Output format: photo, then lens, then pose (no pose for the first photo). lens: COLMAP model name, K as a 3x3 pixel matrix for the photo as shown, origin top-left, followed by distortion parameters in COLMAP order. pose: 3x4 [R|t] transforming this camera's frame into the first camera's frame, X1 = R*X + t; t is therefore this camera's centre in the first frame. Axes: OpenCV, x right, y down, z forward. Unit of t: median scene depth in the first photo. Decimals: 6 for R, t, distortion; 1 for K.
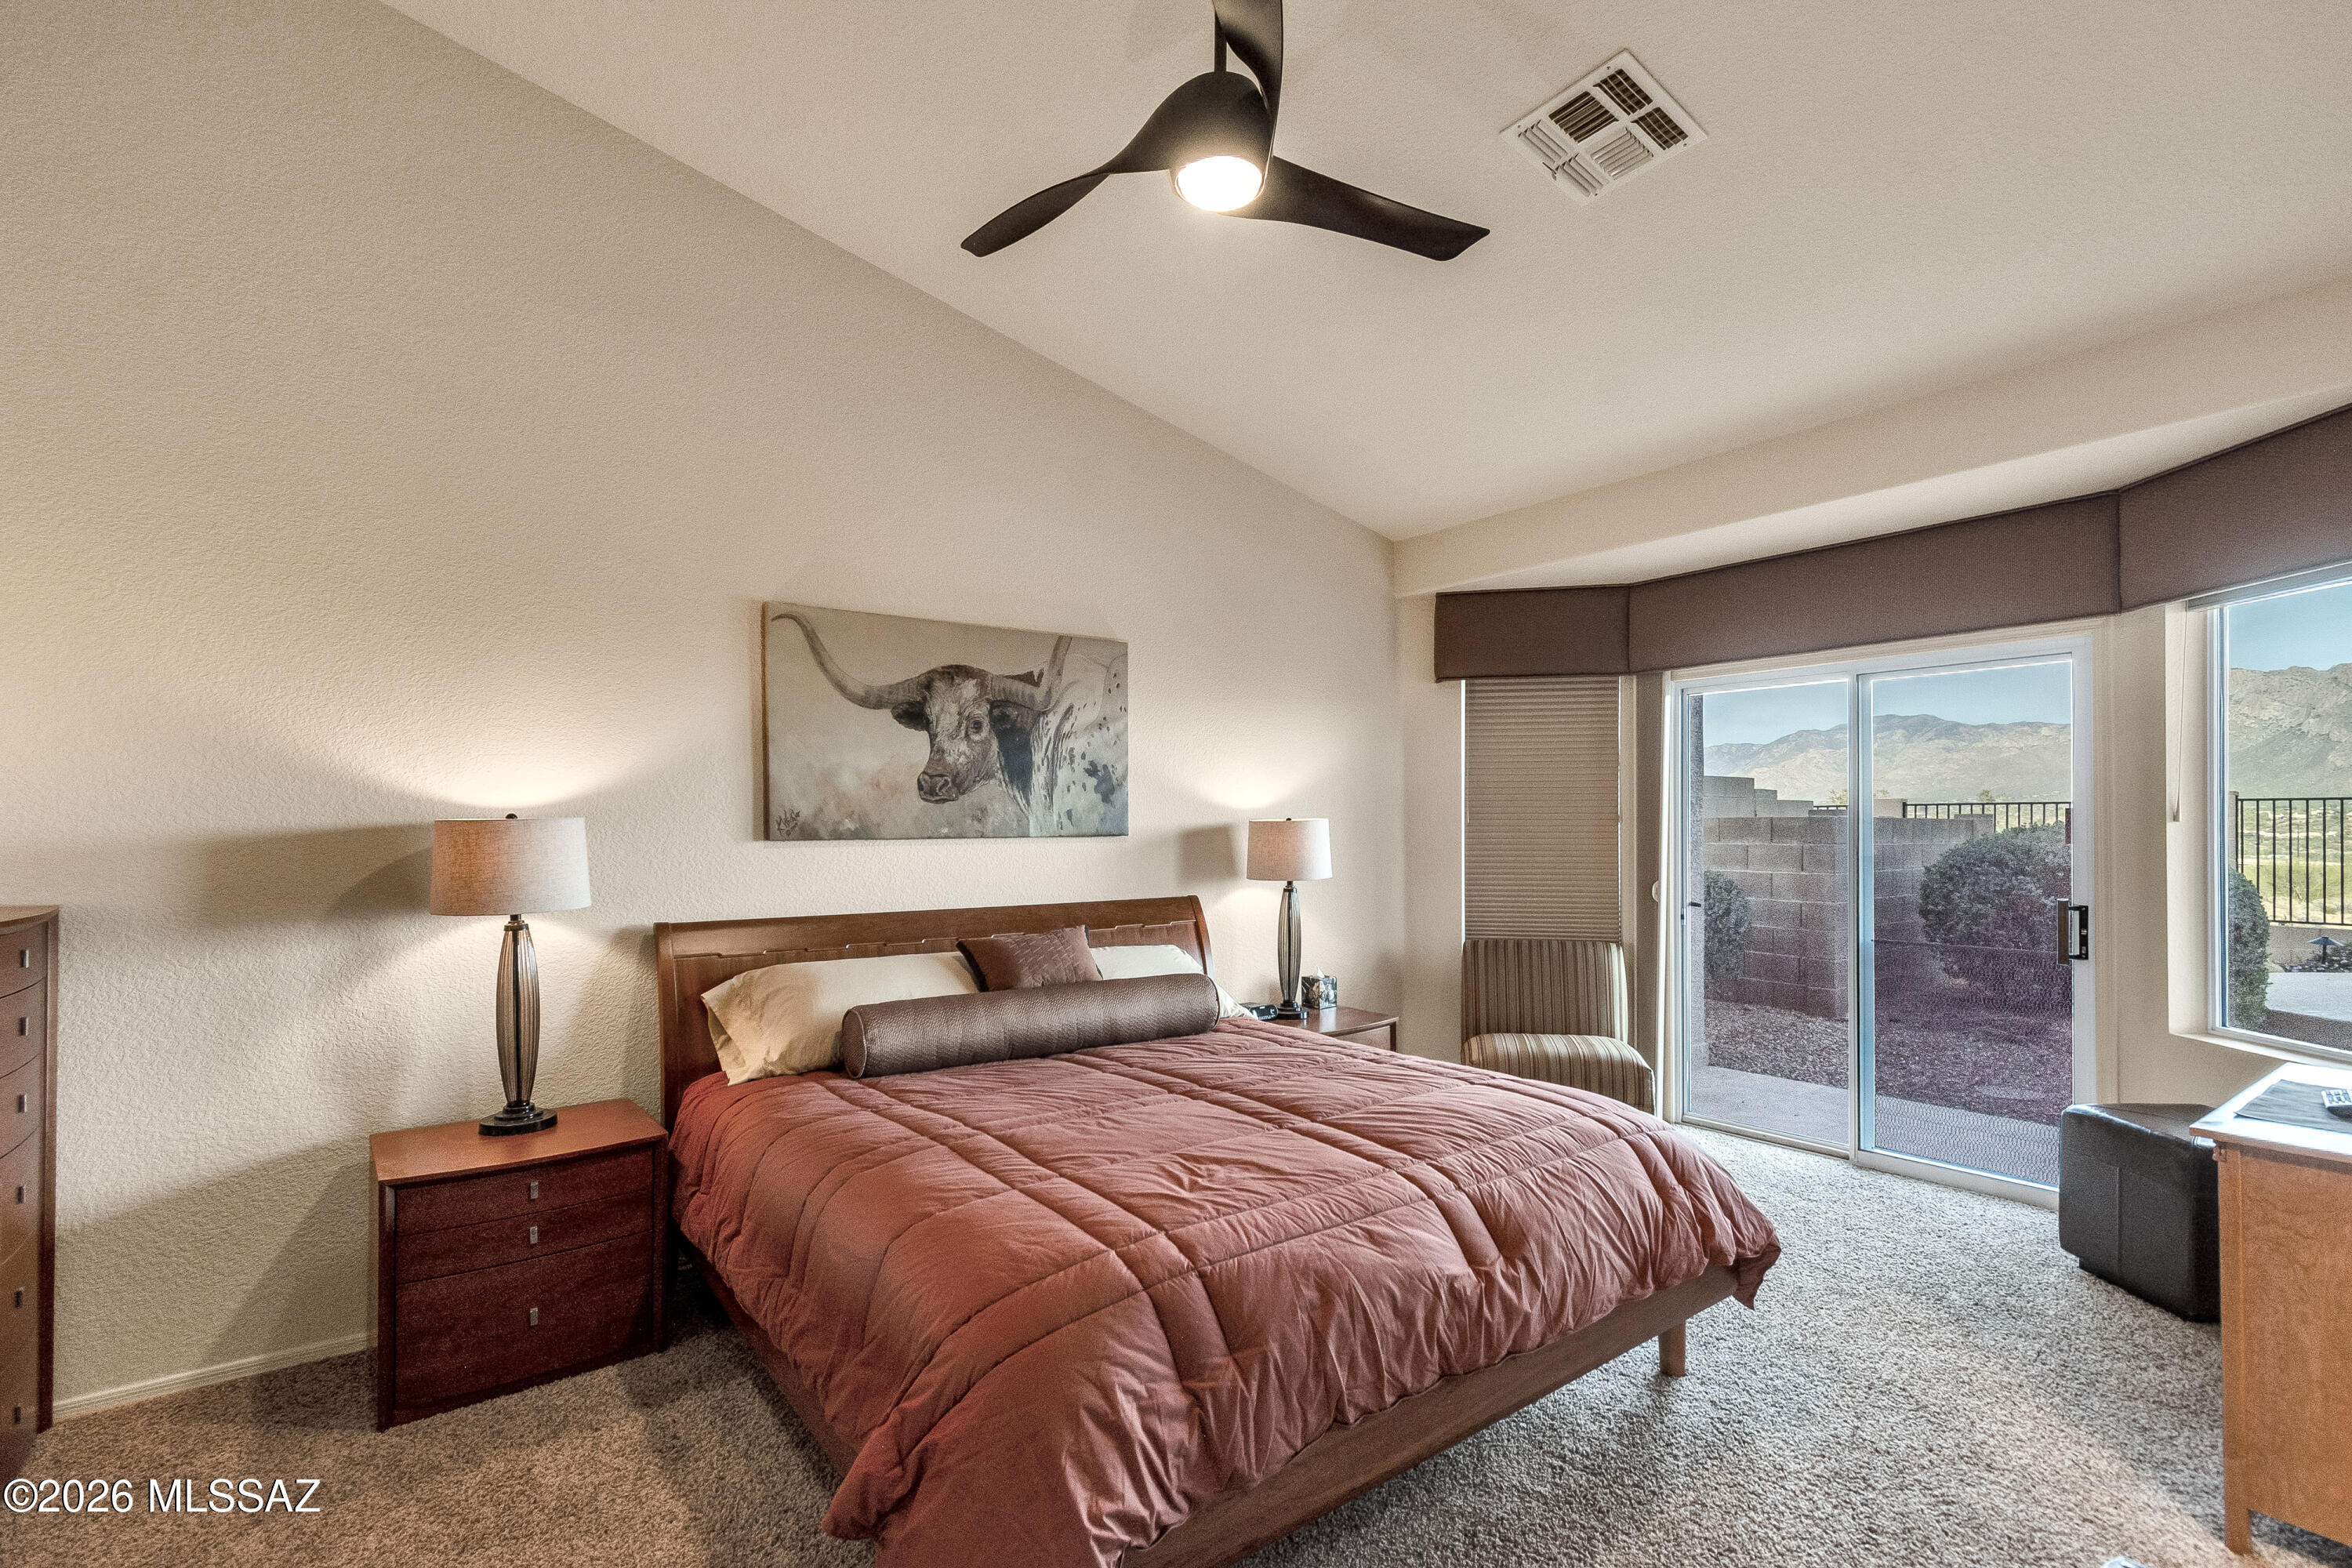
lens RADIAL K [[1077.9, 0, 1171.7], [0, 1077.9, 857.5], [0, 0, 1]] dist [0.002360, -0.000624]
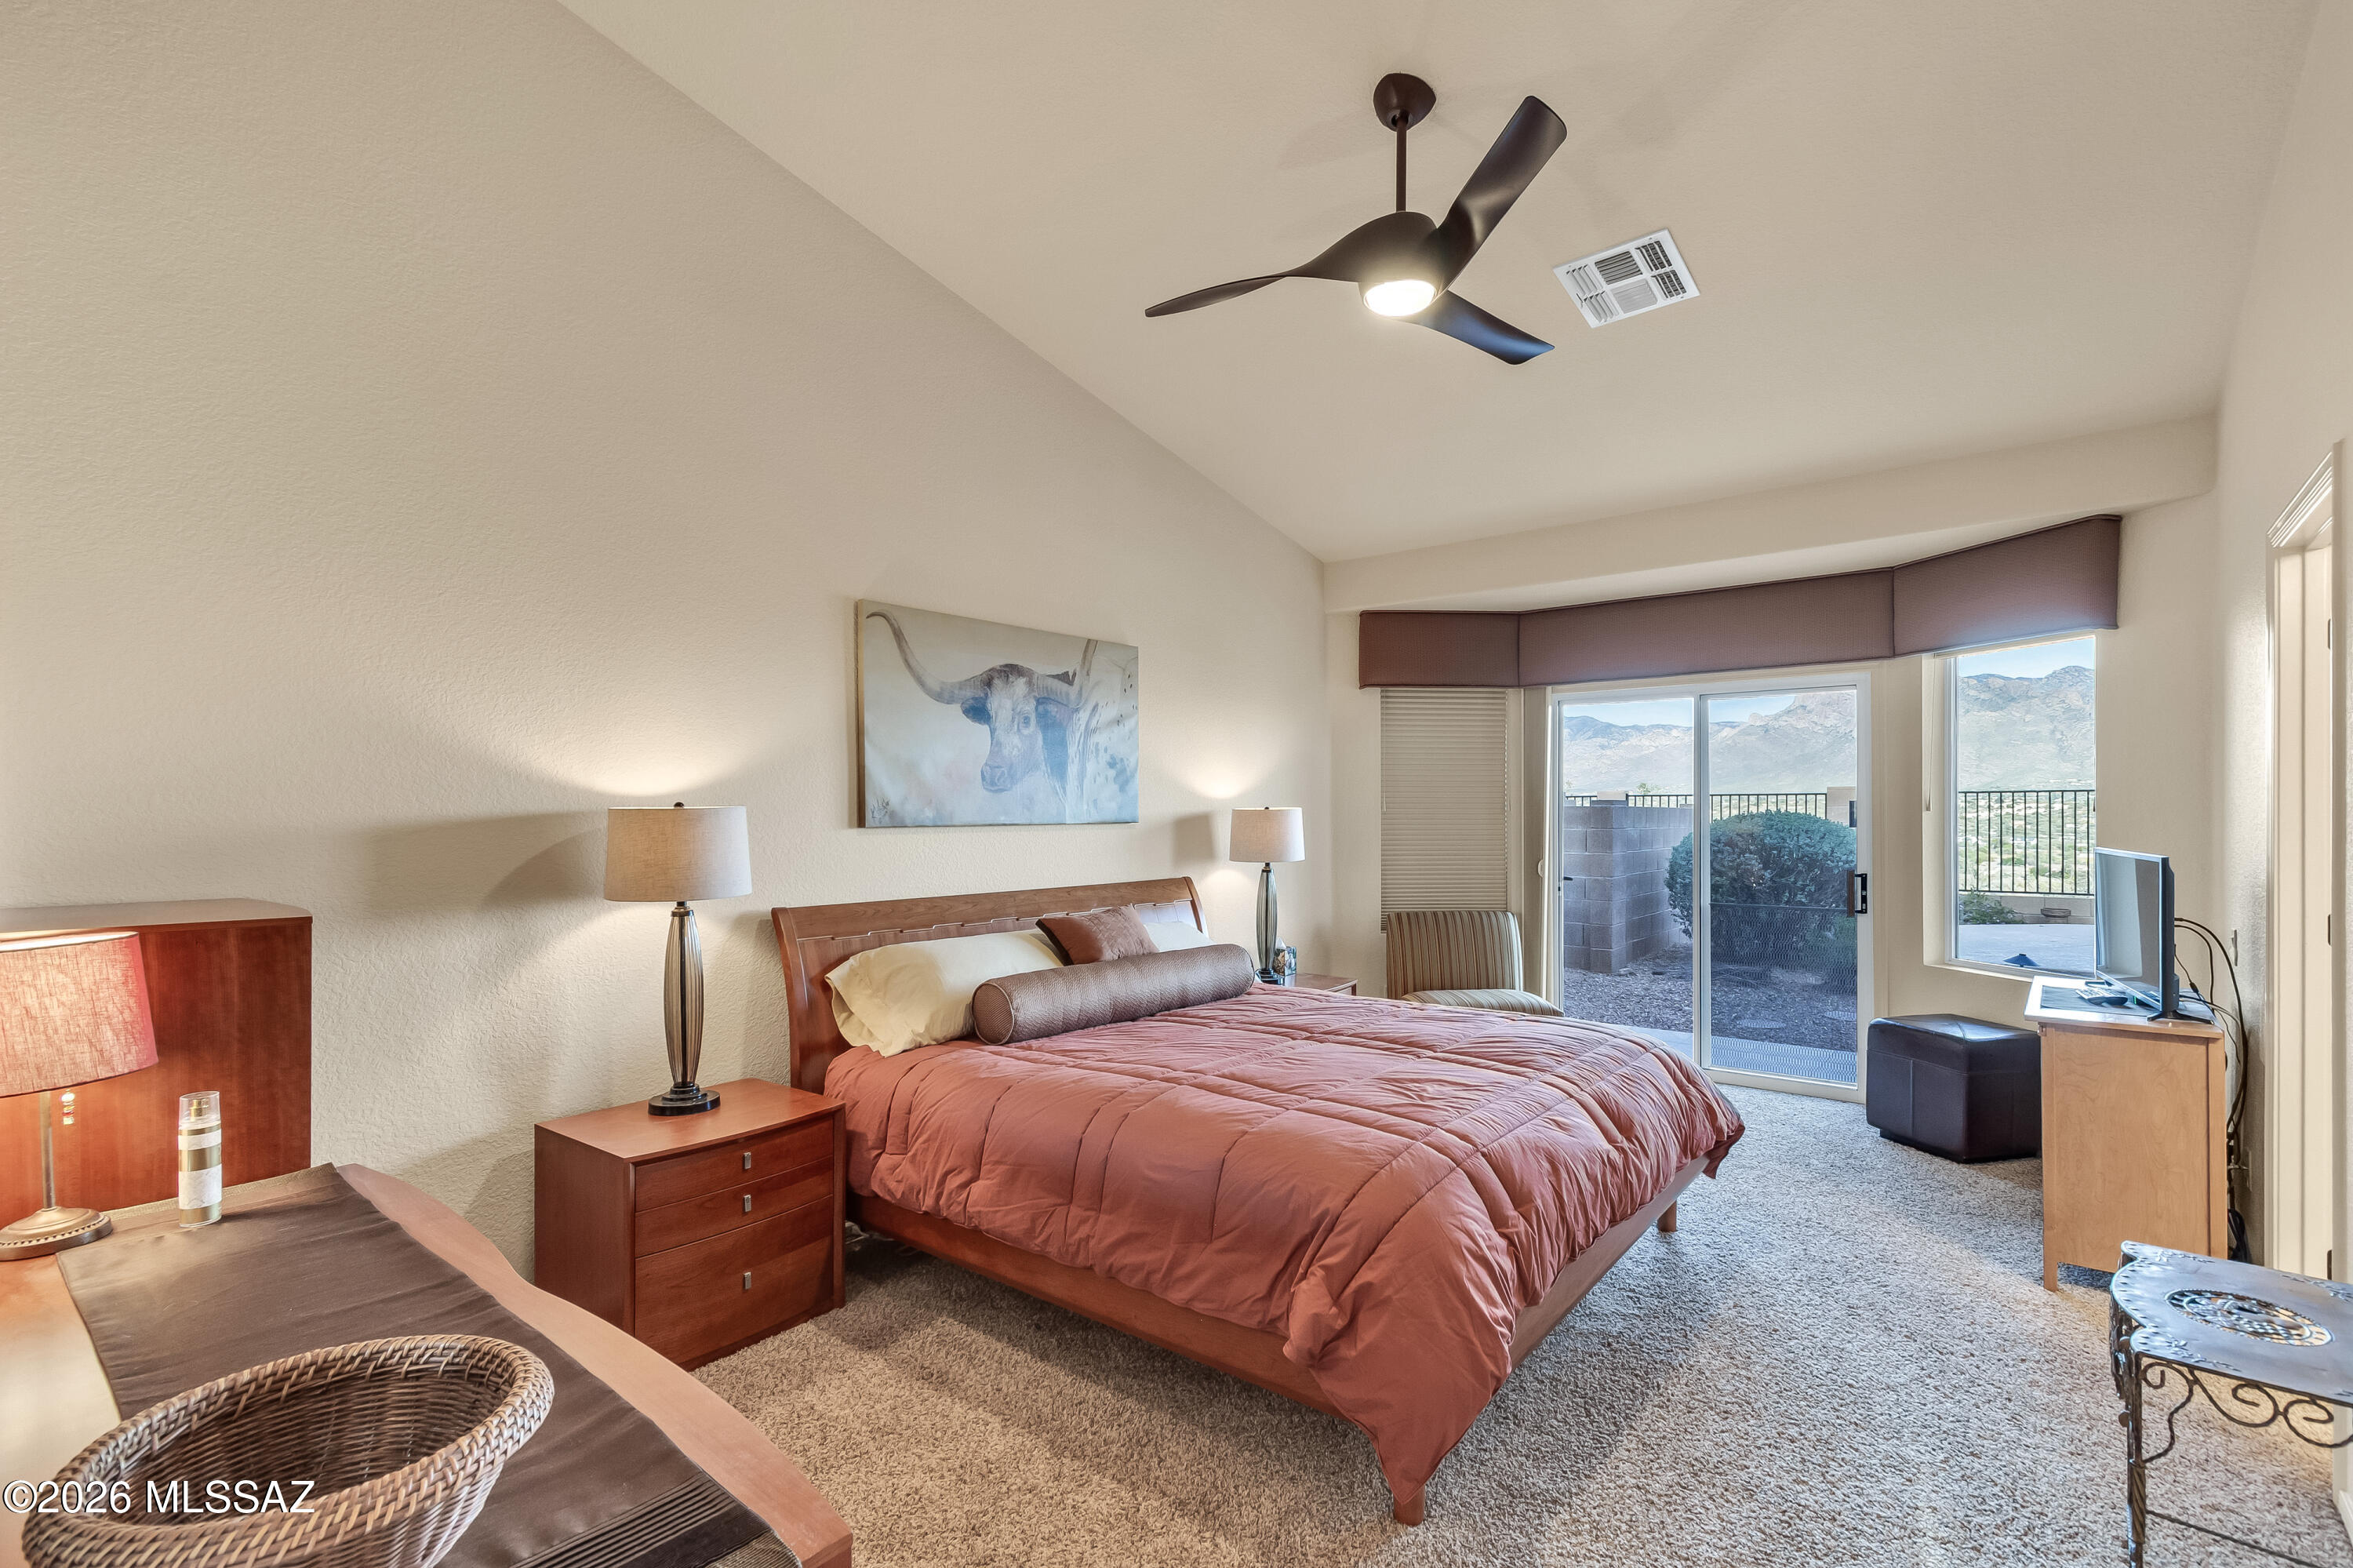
lens RADIAL K [[1086.2, 0, 1174.9], [0, 1086.2, 853.8], [0, 0, 1]] dist [0.002040, 0.000484]
pose [[0.967301, -0.009093, 0.253466, -0.364363], [0.006993, 0.999933, 0.009187, 0.001926], [-0.253533, -0.007114, 0.967301, -0.103009]]
